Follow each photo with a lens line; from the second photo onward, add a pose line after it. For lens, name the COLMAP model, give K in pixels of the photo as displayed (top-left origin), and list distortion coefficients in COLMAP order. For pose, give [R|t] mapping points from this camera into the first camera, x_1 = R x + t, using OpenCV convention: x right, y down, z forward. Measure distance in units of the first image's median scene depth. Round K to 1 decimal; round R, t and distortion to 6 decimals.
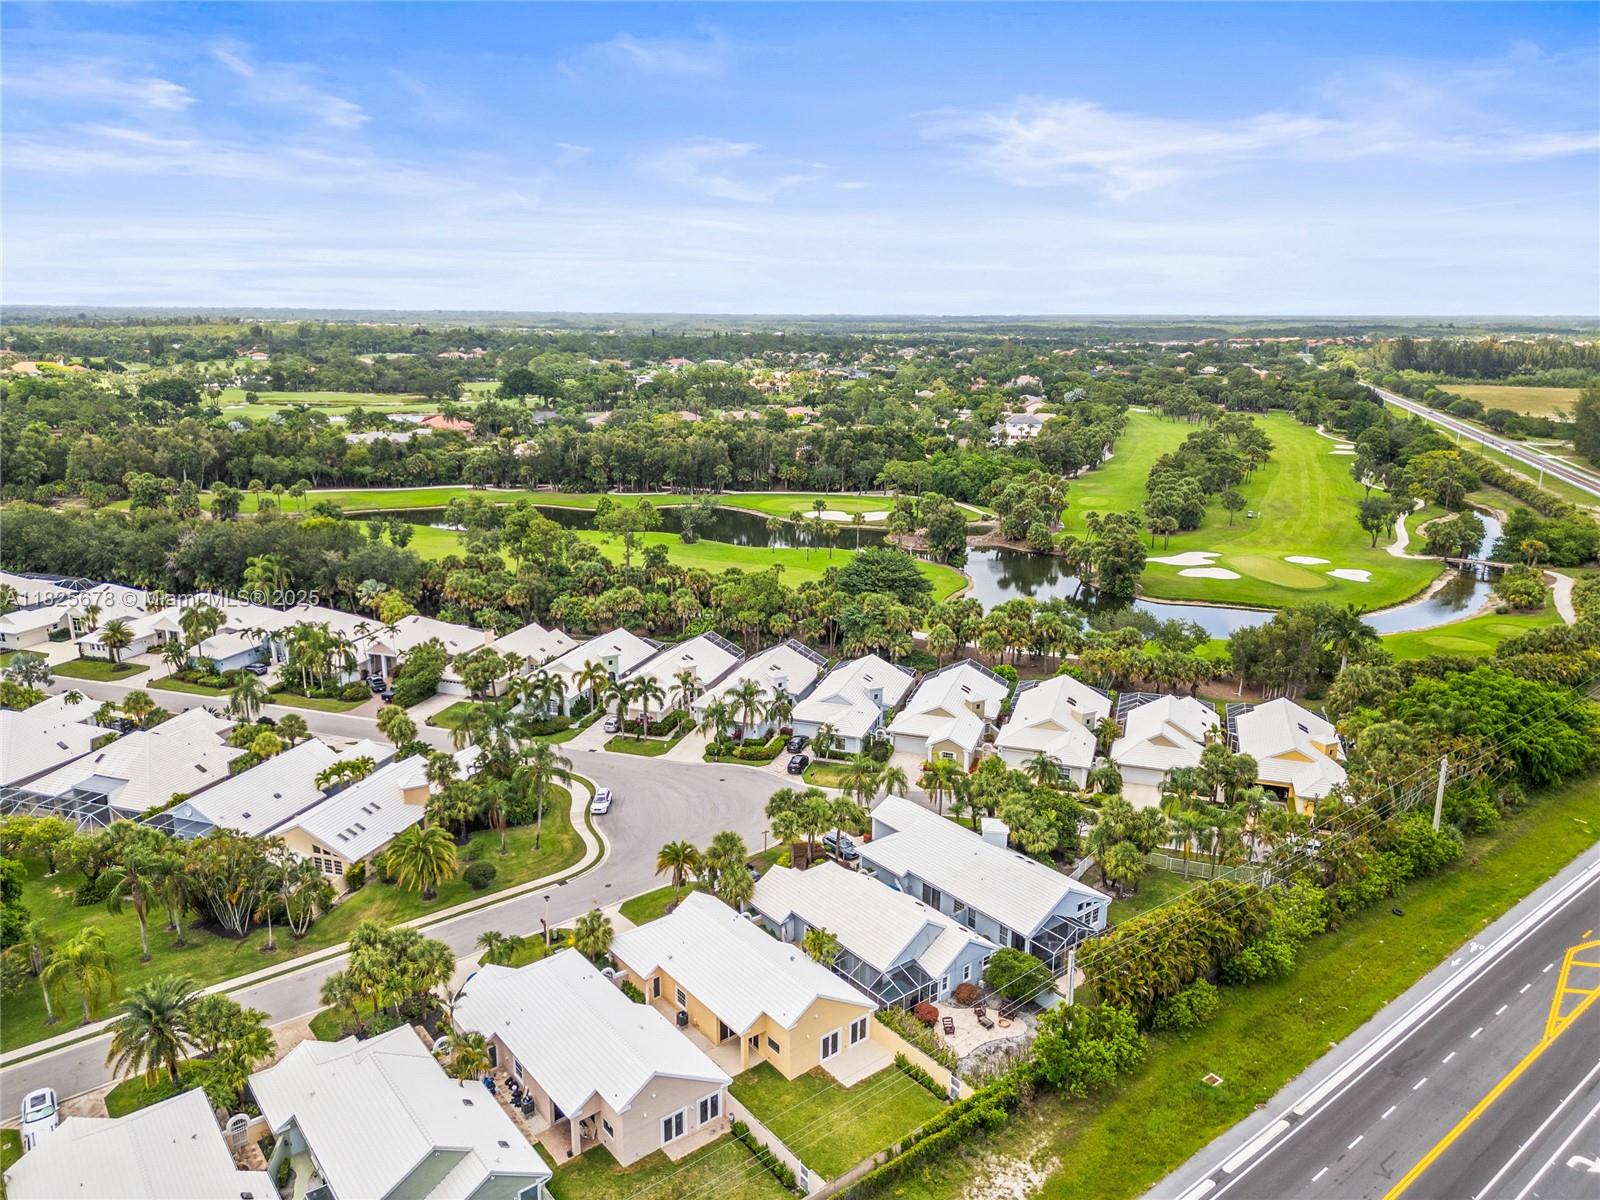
lens RADIAL K [[1126.6, 0, 800.0], [0, 1126.6, 600.0], [0, 0, 1]] dist [0.079171, -0.084756]
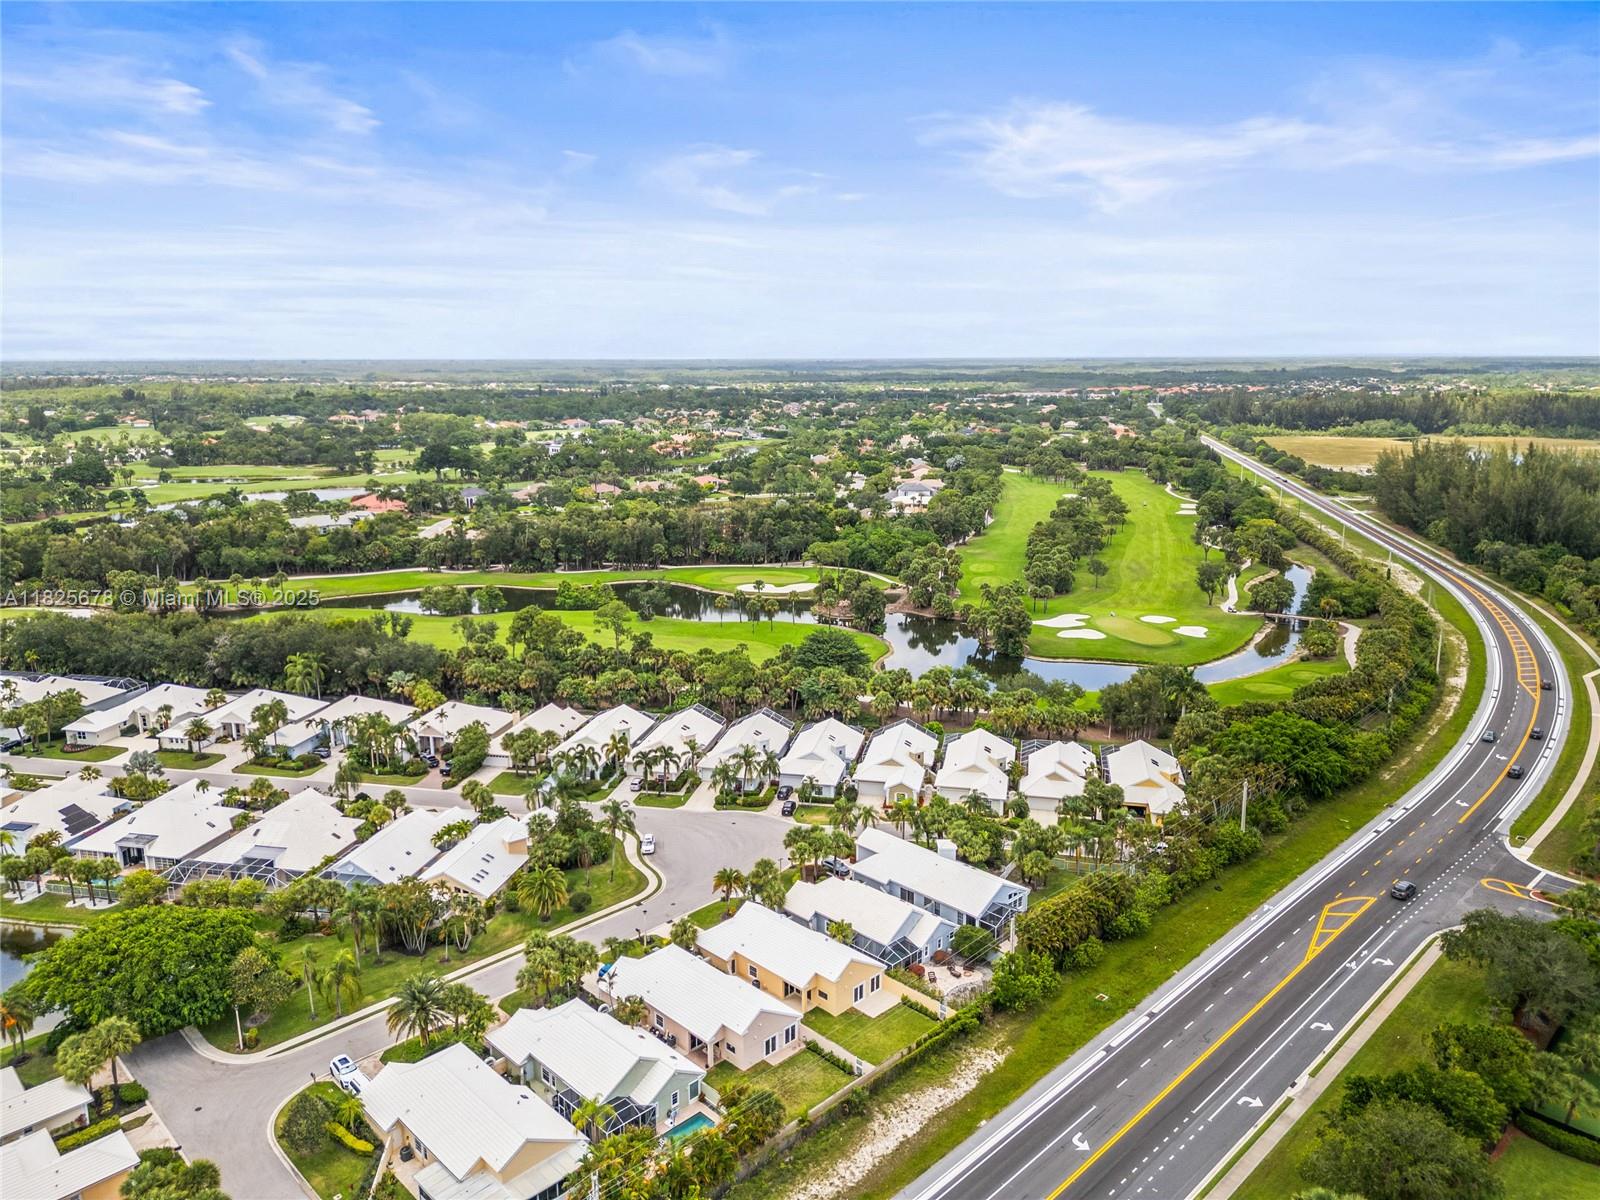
lens RADIAL K [[1126.6, 0, 800.0], [0, 1126.6, 600.0], [0, 0, 1]] dist [0.079171, -0.084756]
pose [[0.994032, -0.033068, 0.103956, -0.109561], [0.036703, 0.998773, -0.033252, -0.049090], [-0.102729, 0.036869, 0.994026, -0.297579]]
